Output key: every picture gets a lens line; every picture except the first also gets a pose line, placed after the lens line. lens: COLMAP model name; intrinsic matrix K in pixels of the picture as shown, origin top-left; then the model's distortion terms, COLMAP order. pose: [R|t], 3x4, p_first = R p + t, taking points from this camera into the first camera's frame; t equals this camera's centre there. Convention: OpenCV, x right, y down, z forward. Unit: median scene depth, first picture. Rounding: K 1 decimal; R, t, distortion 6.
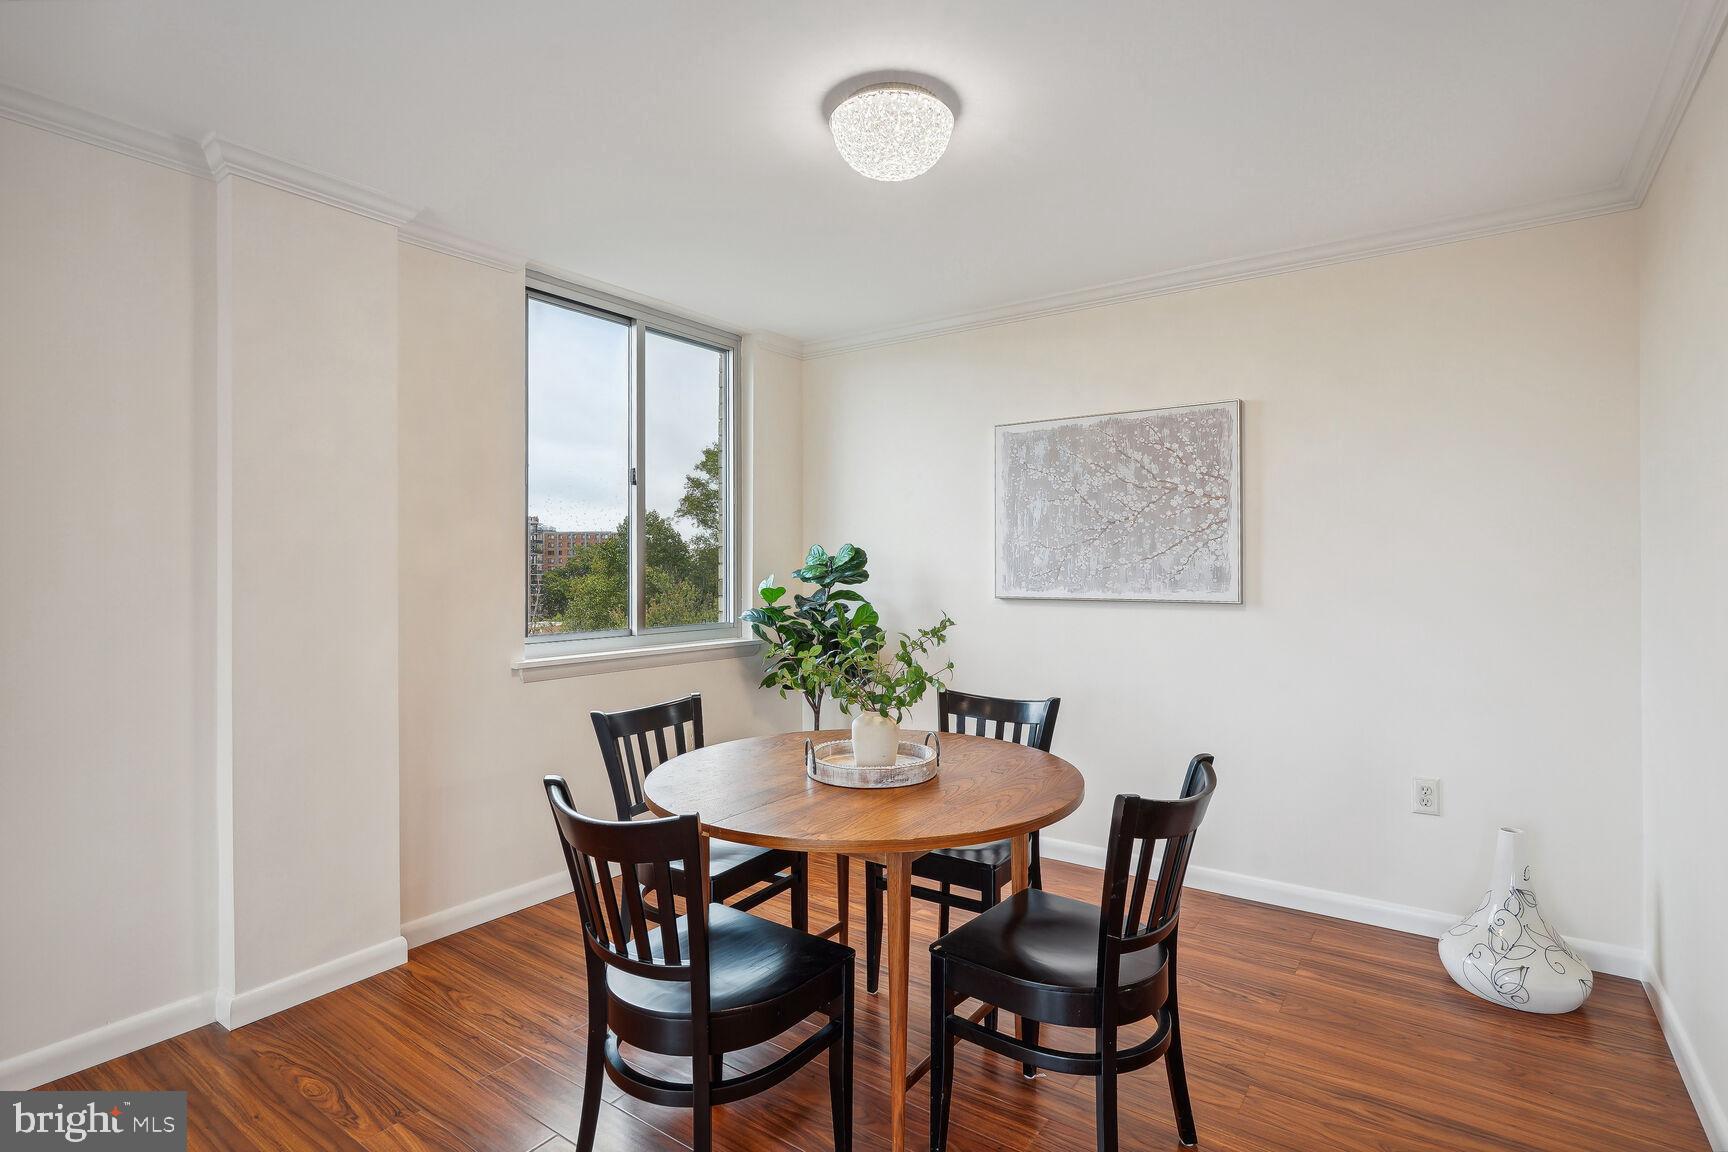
lens RADIAL K [[846.4, 0, 862.9], [0, 846.4, 560.8], [0, 0, 1]] dist [-0.004882, -0.000322]
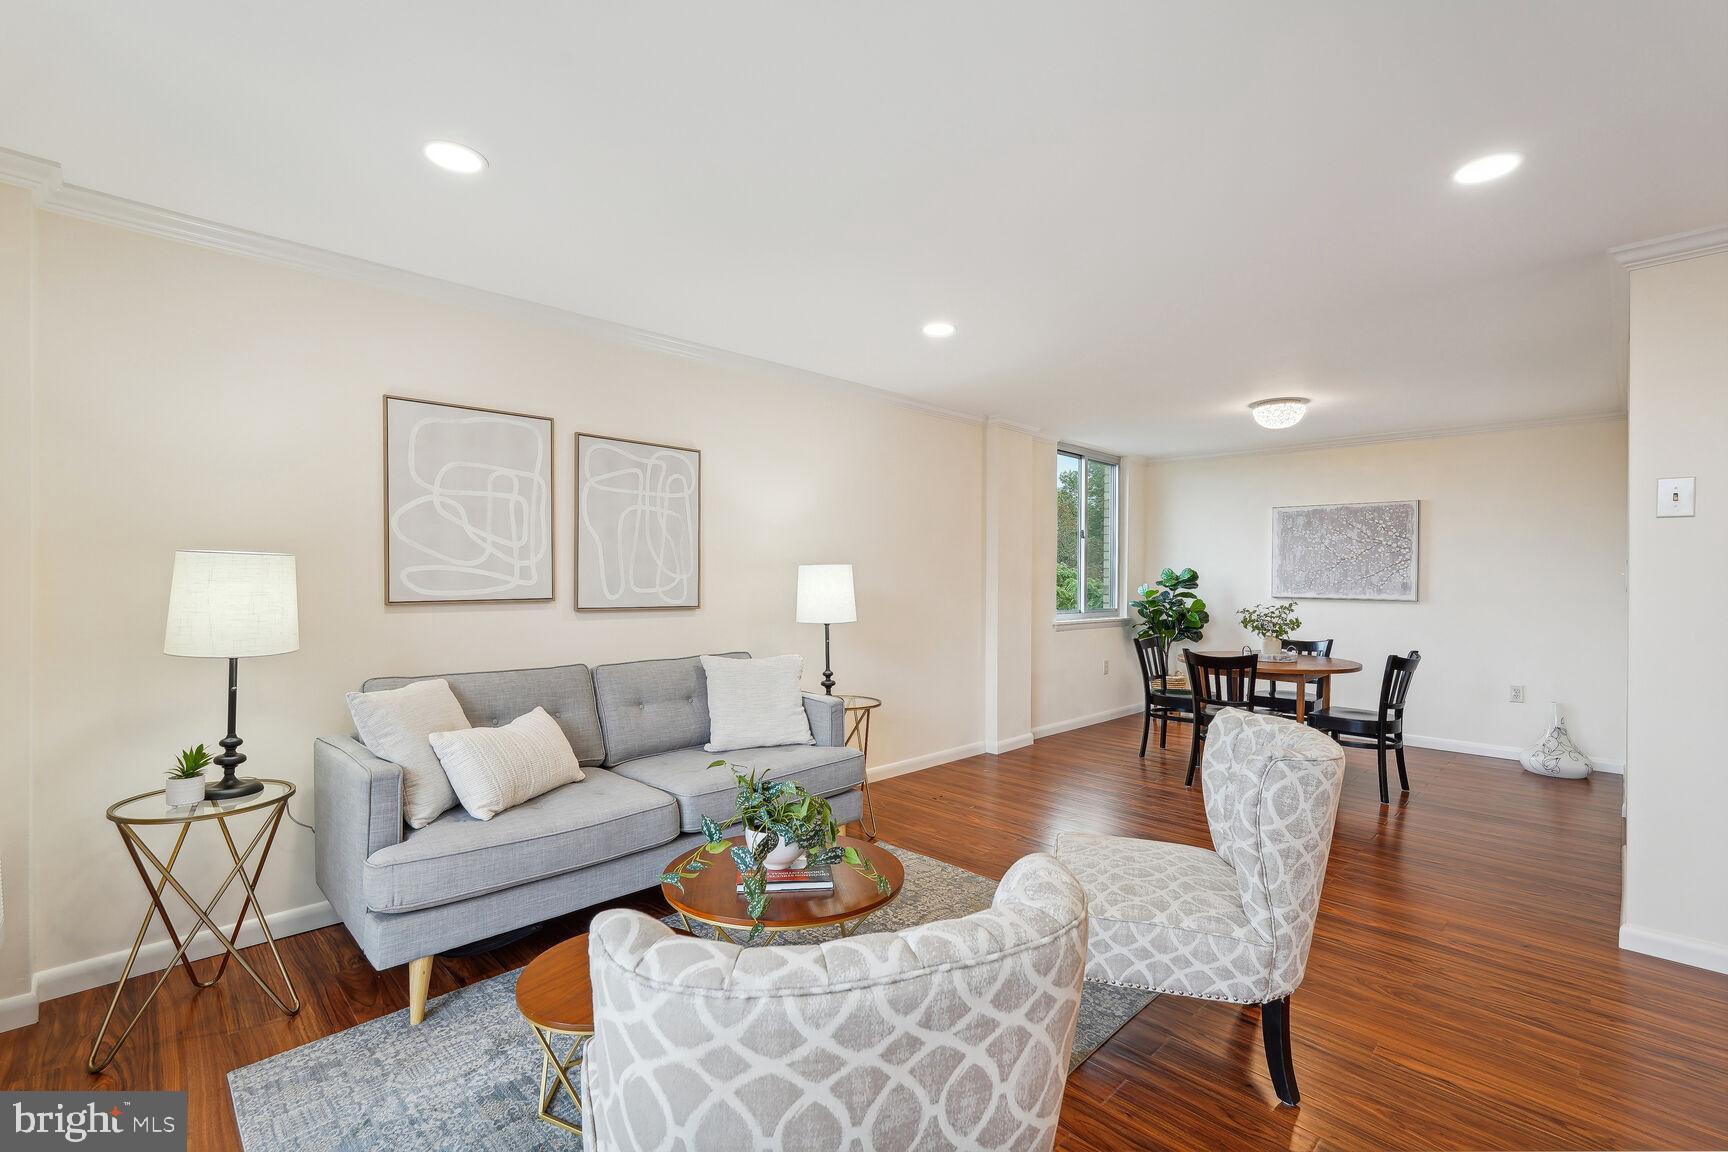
lens RADIAL K [[765.9, 0, 864.0], [0, 765.9, 576.0], [0, 0, 1]] dist [0.000013, 0.000233]
pose [[0.986468, 0.010072, -0.163644, -0.538579], [-0.008982, 0.999932, 0.007397, -0.009924], [0.163707, -0.005827, 0.986492, -0.986490]]
